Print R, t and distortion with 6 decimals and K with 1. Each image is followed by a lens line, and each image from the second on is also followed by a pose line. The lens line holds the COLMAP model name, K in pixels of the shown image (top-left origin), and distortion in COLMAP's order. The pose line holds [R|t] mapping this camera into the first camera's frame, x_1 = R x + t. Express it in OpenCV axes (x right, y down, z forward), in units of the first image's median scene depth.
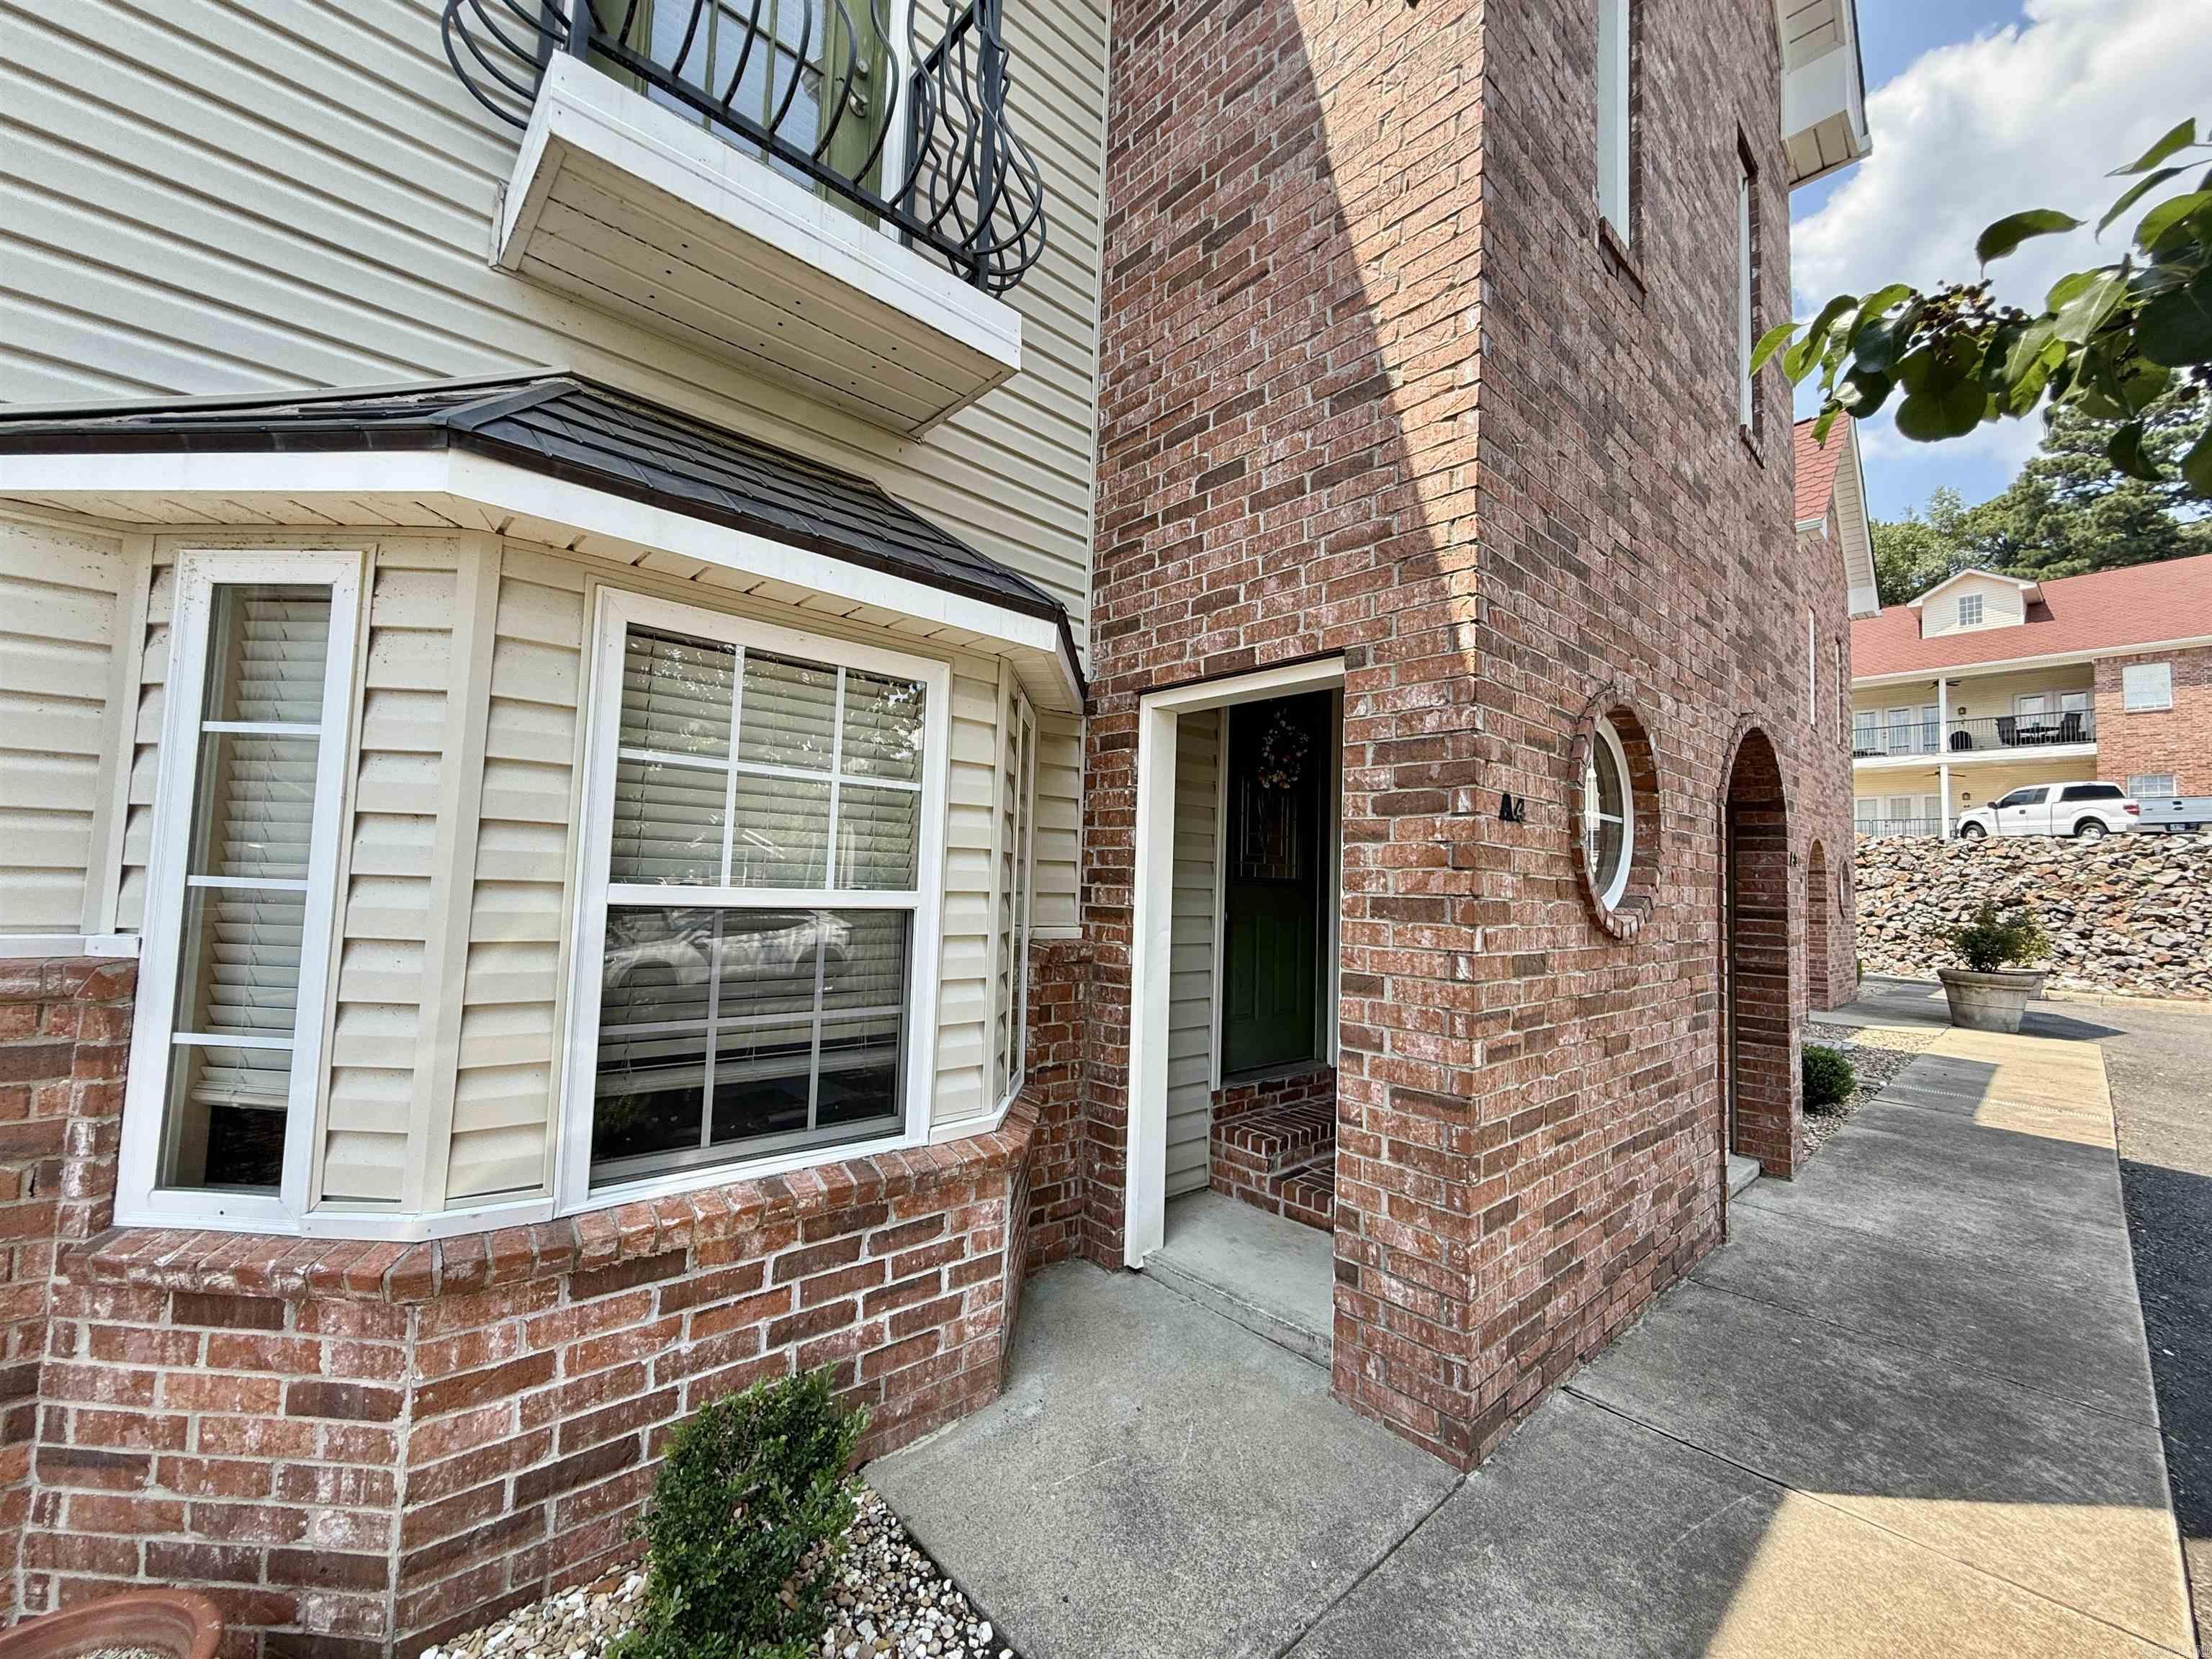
lens RADIAL K [[890.4, 0, 1103.0], [0, 890.4, 831.0], [0, 0, 1]] dist [-0.000356, 0.000672]
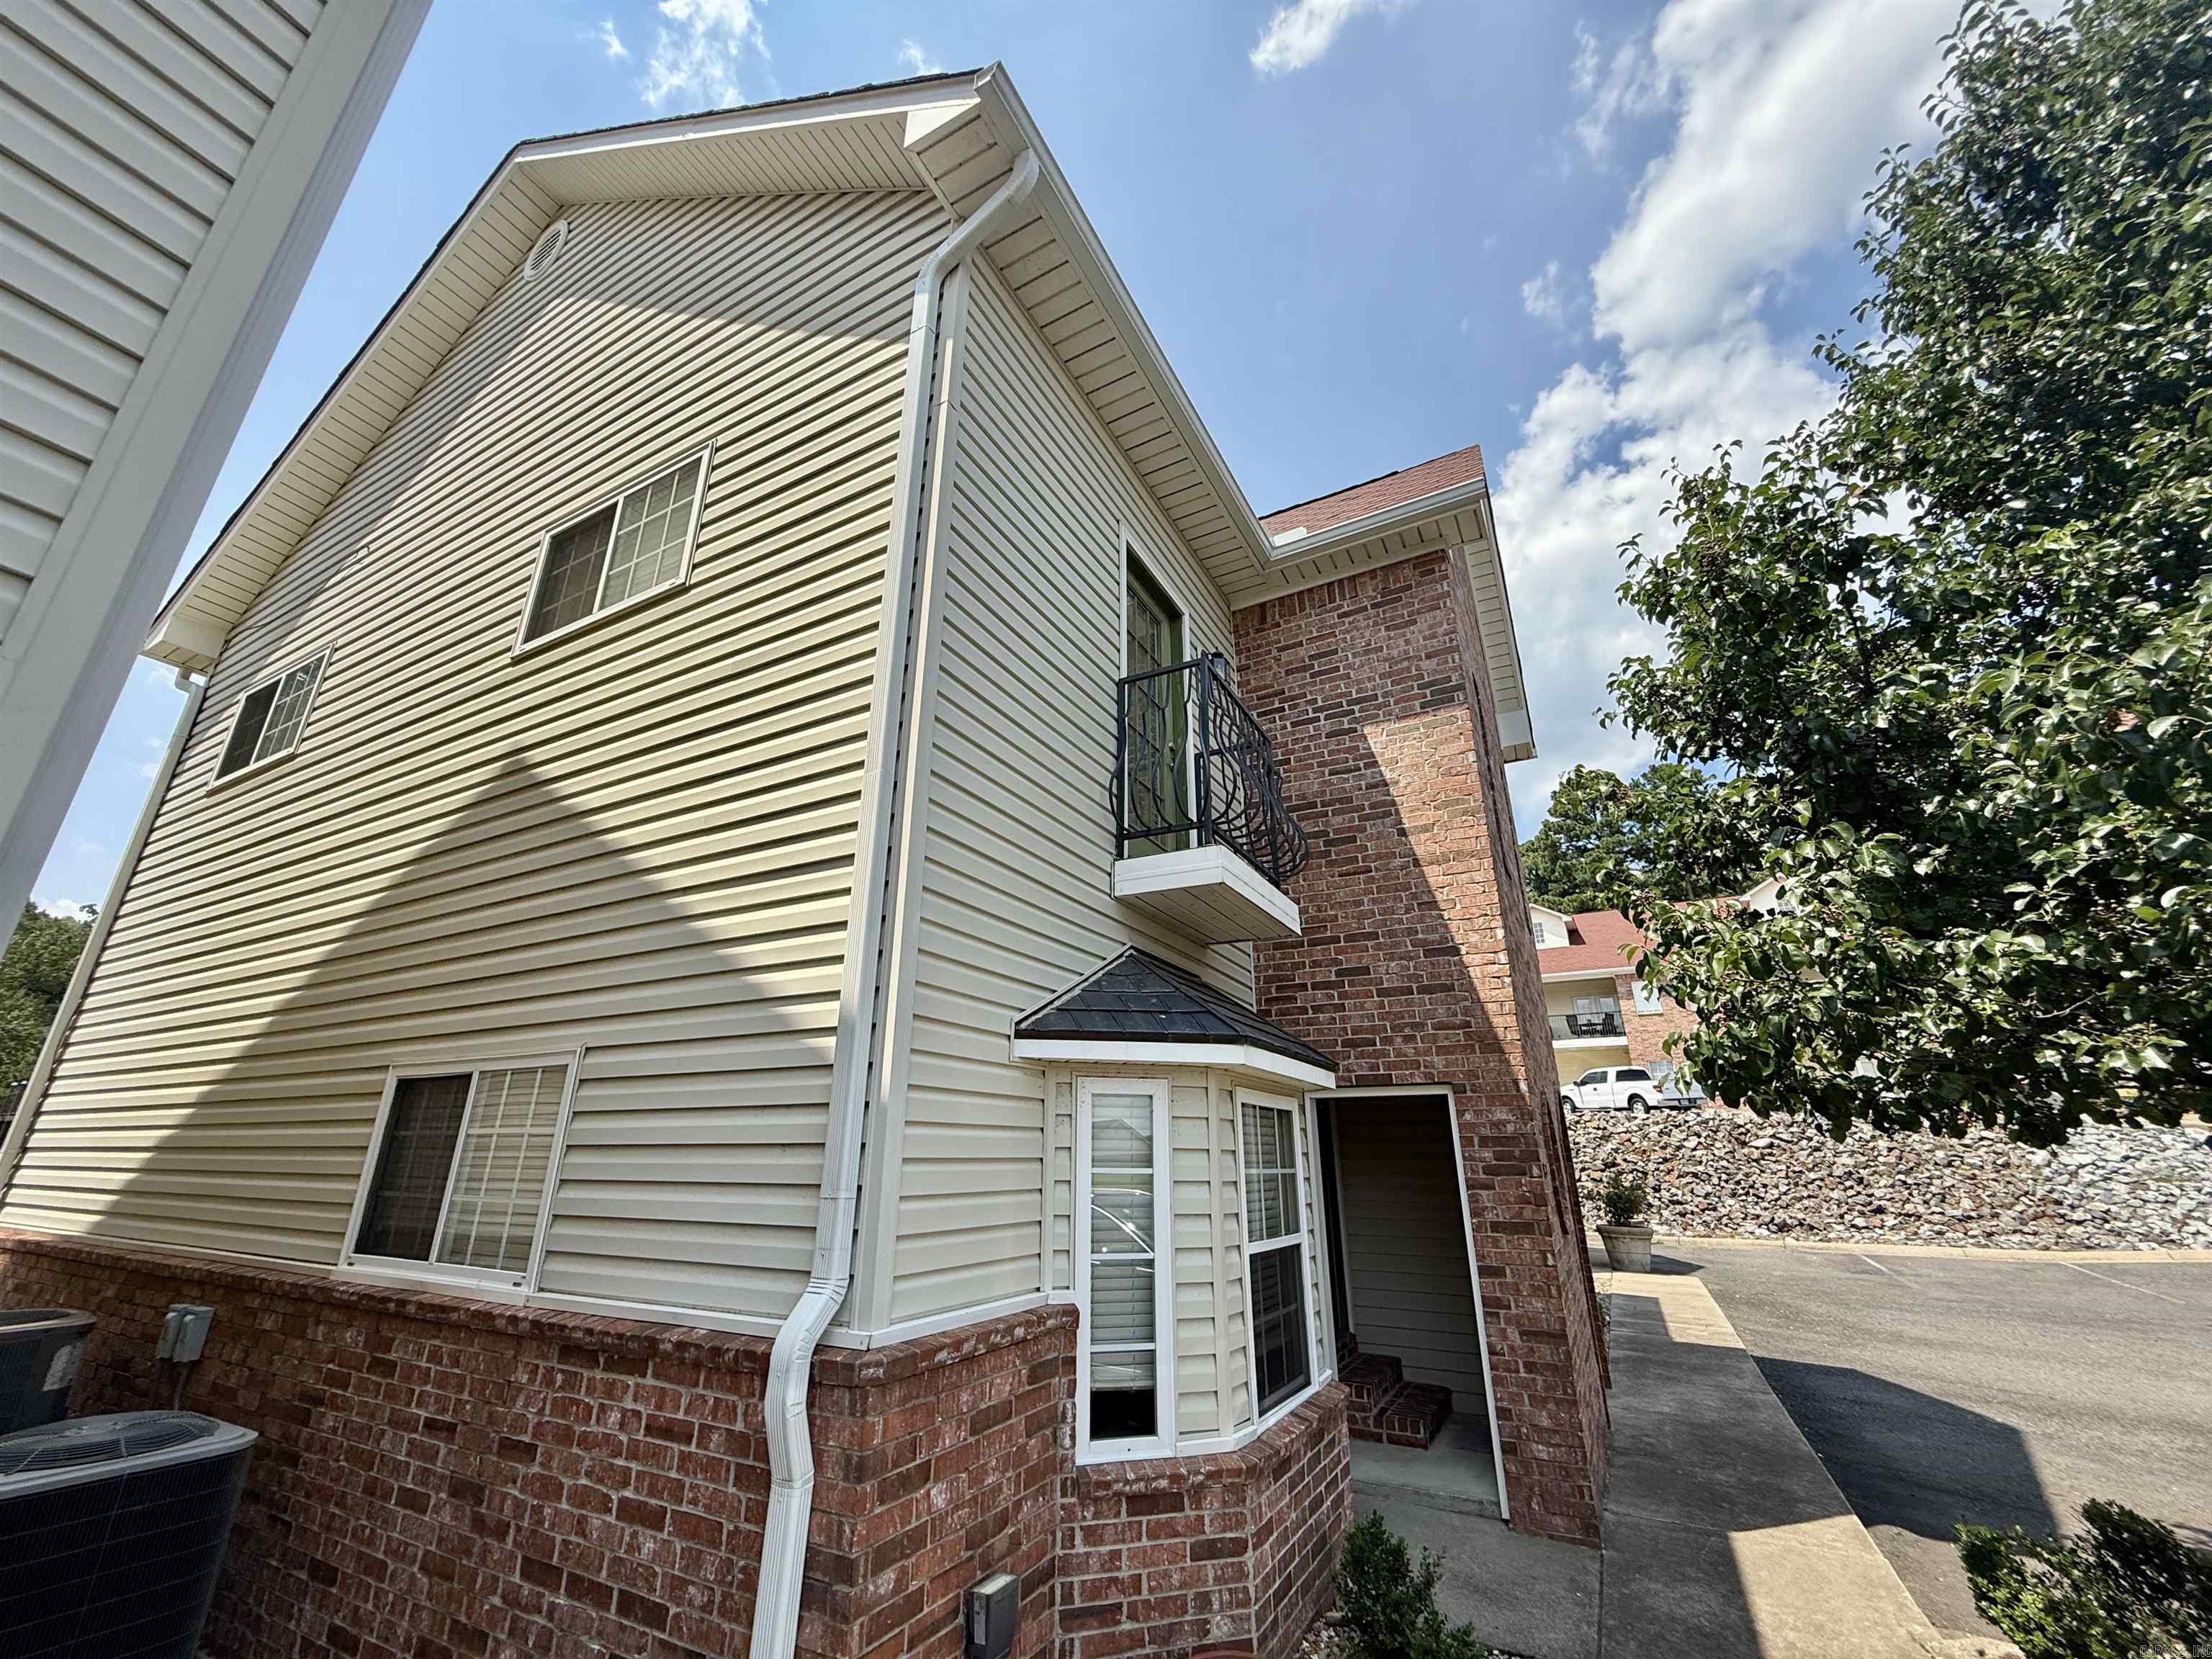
lens RADIAL K [[890.4, 0, 1101.8], [0, 890.4, 827.6], [0, 0, 1]] dist [-0.000356, 0.000672]
pose [[0.944625, 0.086418, 0.316570, -1.206213], [0.008432, 0.957991, -0.286675, -0.201300], [-0.328045, 0.273469, 0.904213, -0.716960]]
